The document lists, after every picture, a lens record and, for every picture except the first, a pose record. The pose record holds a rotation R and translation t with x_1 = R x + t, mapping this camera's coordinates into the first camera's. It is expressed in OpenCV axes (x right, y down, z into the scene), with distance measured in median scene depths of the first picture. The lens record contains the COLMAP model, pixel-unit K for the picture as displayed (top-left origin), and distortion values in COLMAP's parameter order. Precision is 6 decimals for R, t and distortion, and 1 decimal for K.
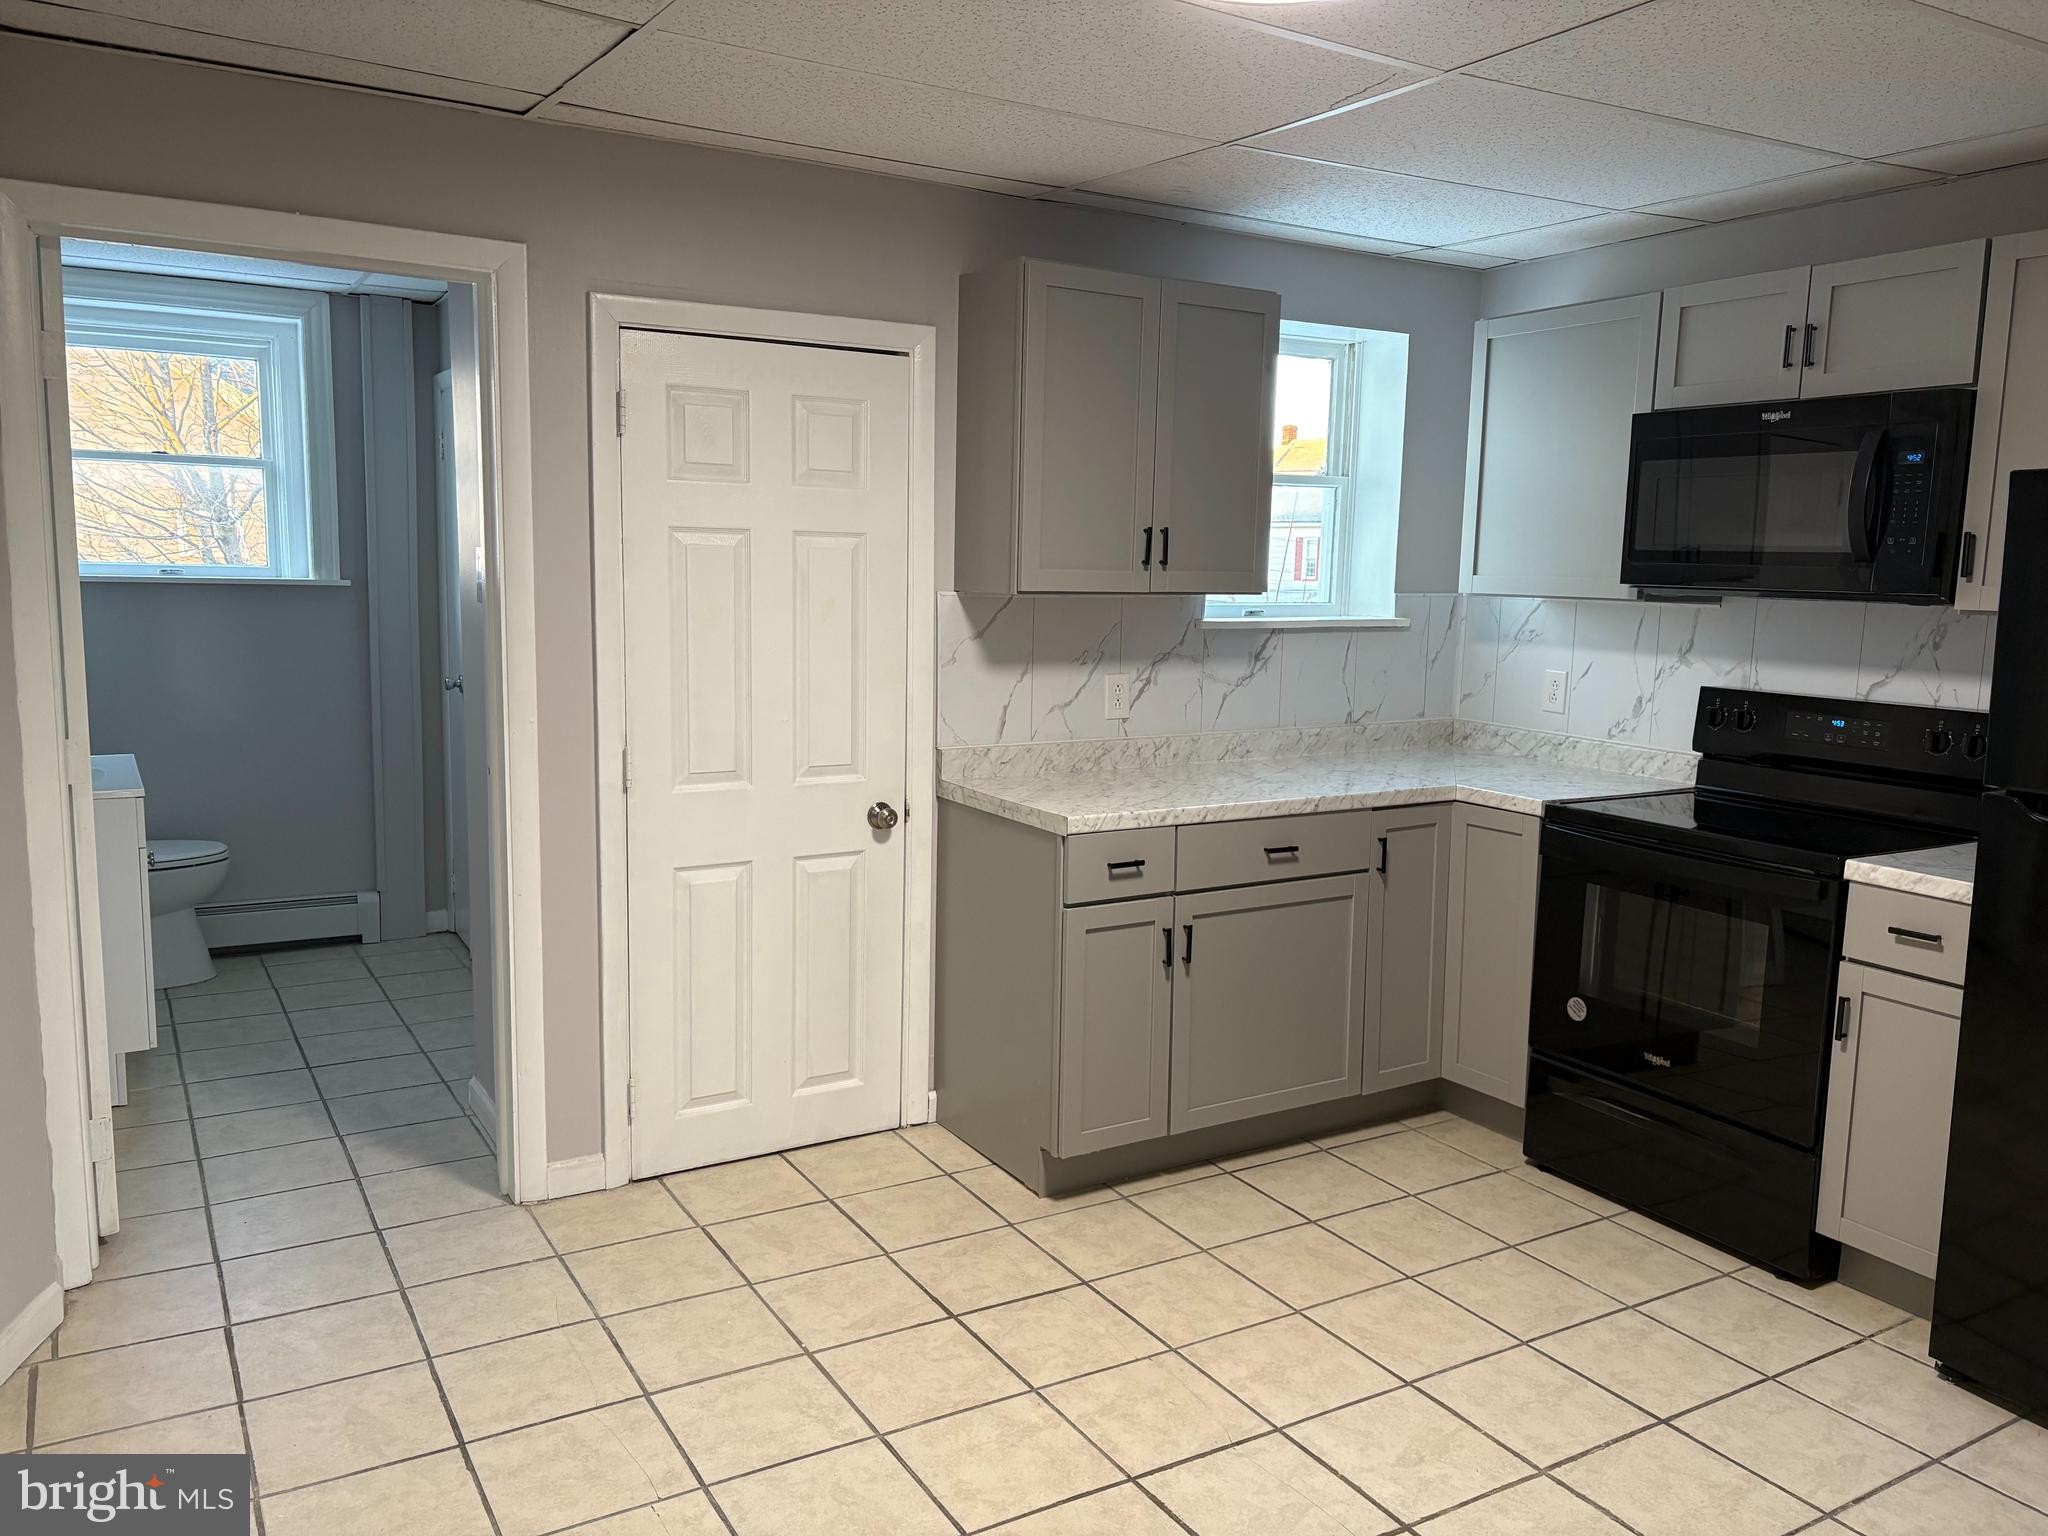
lens RADIAL K [[1553.1, 0, 1026.5], [0, 1553.1, 768.5], [0, 0, 1]] dist [0.016478, 0.002653]
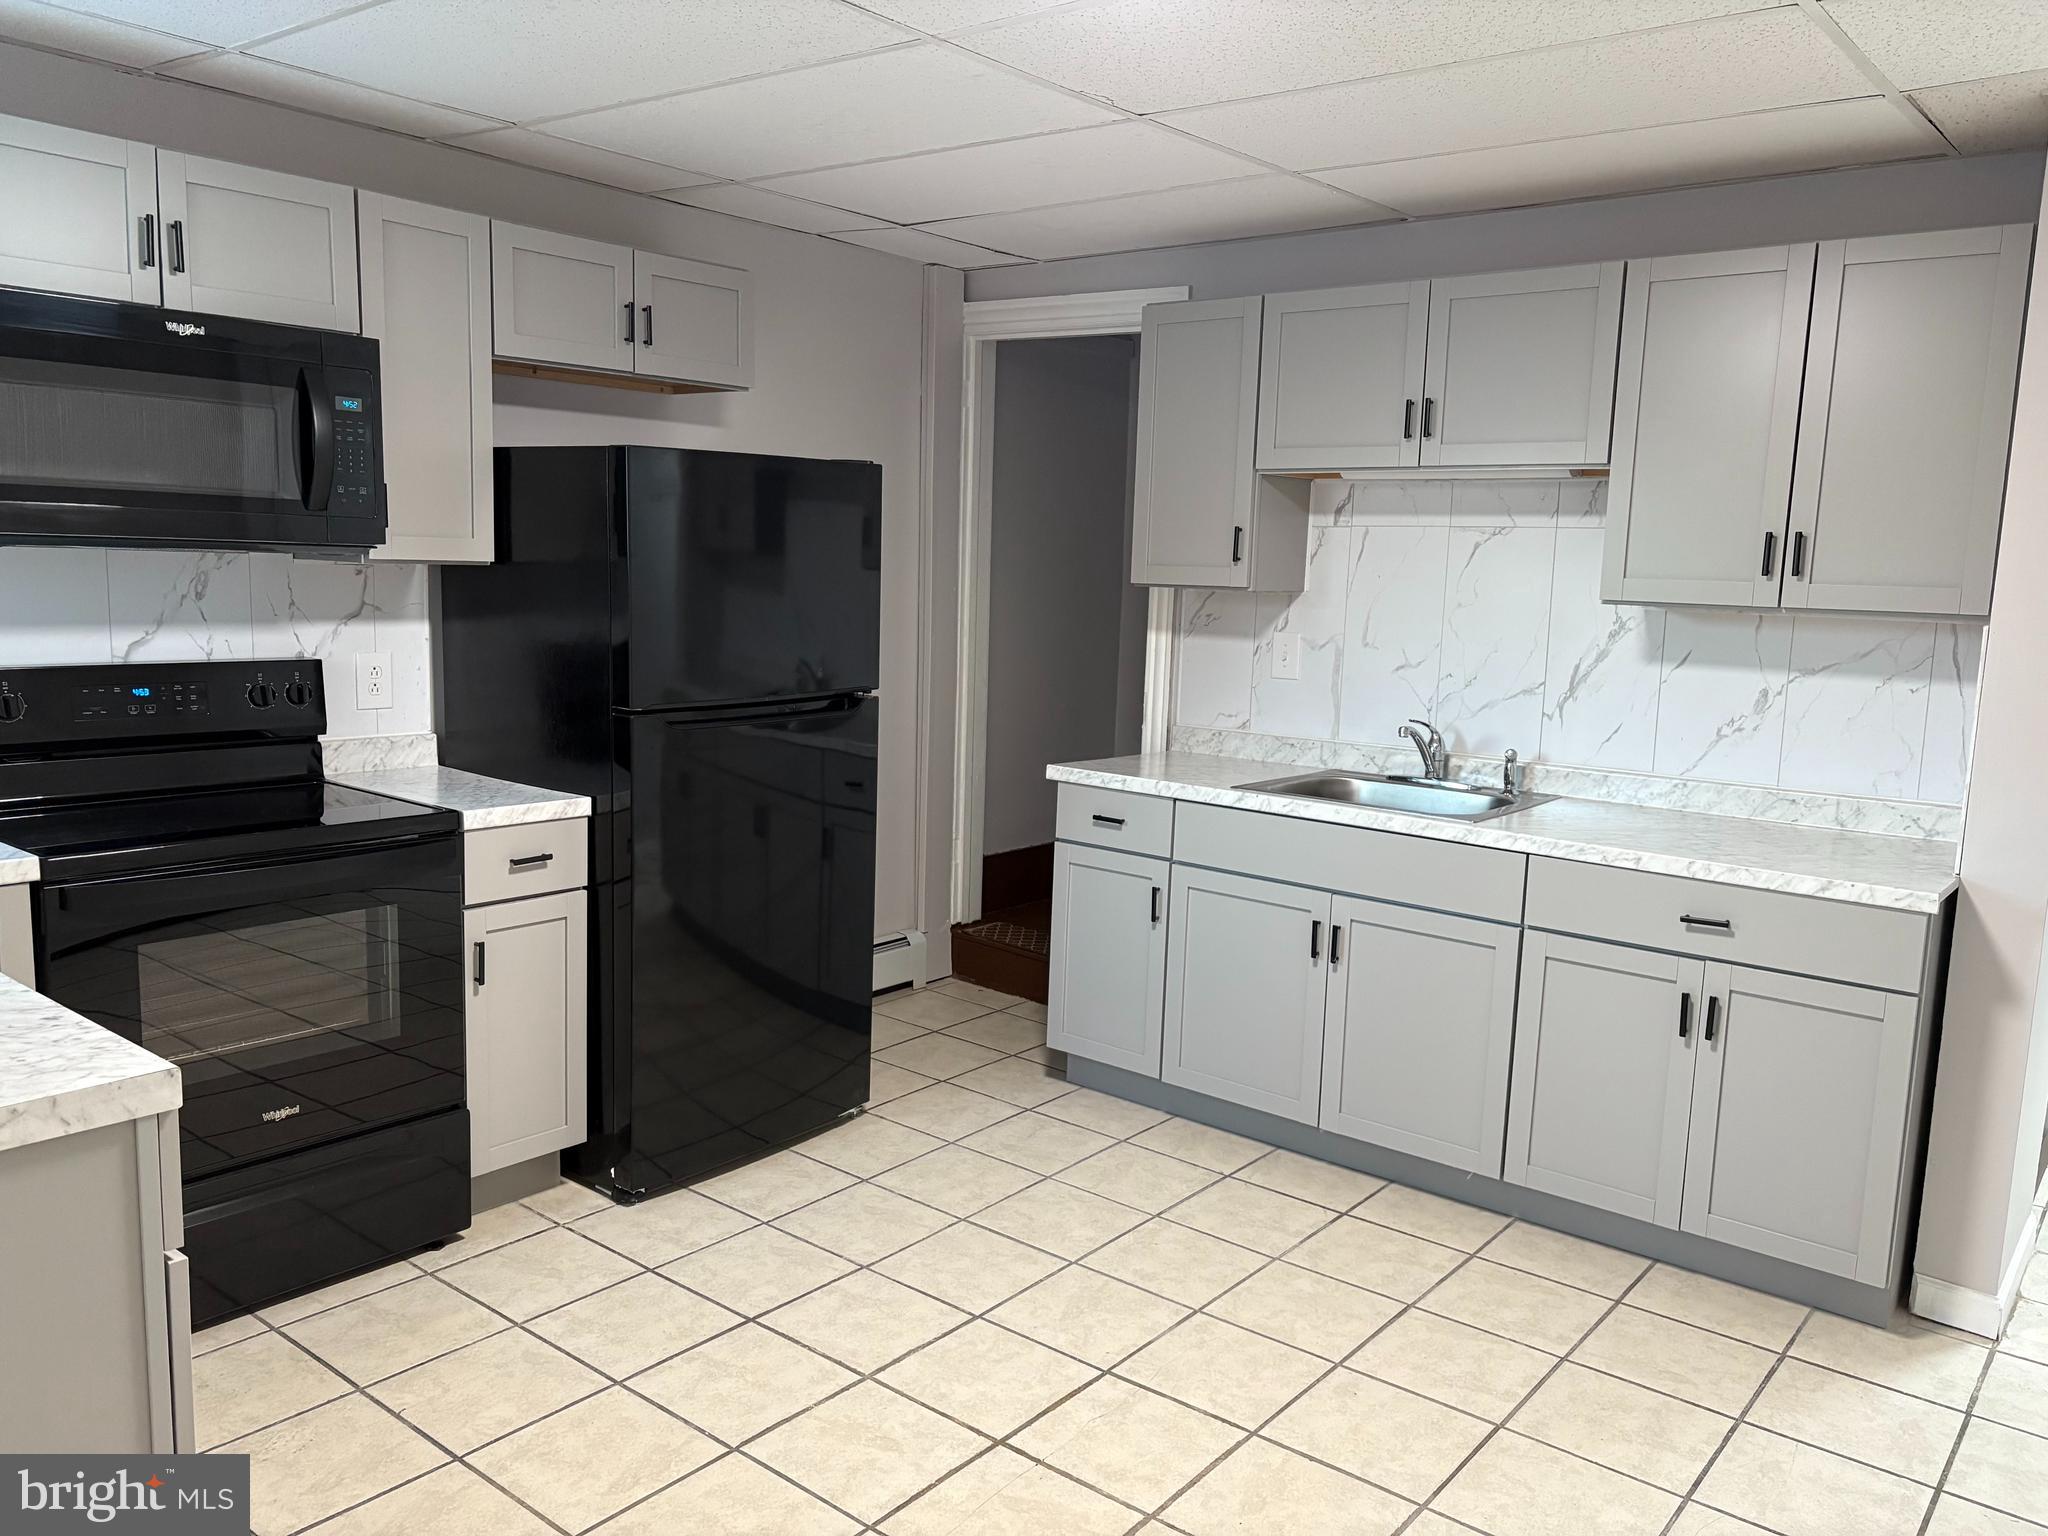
lens RADIAL K [[1553.1, 0, 1025.6], [0, 1553.1, 769.9], [0, 0, 1]] dist [0.016478, 0.002653]
pose [[-0.345923, -0.161985, 0.924174, -0.476241], [0.086074, 0.975352, 0.203173, -0.127524], [-0.934307, 0.149829, -0.323454, 0.884393]]
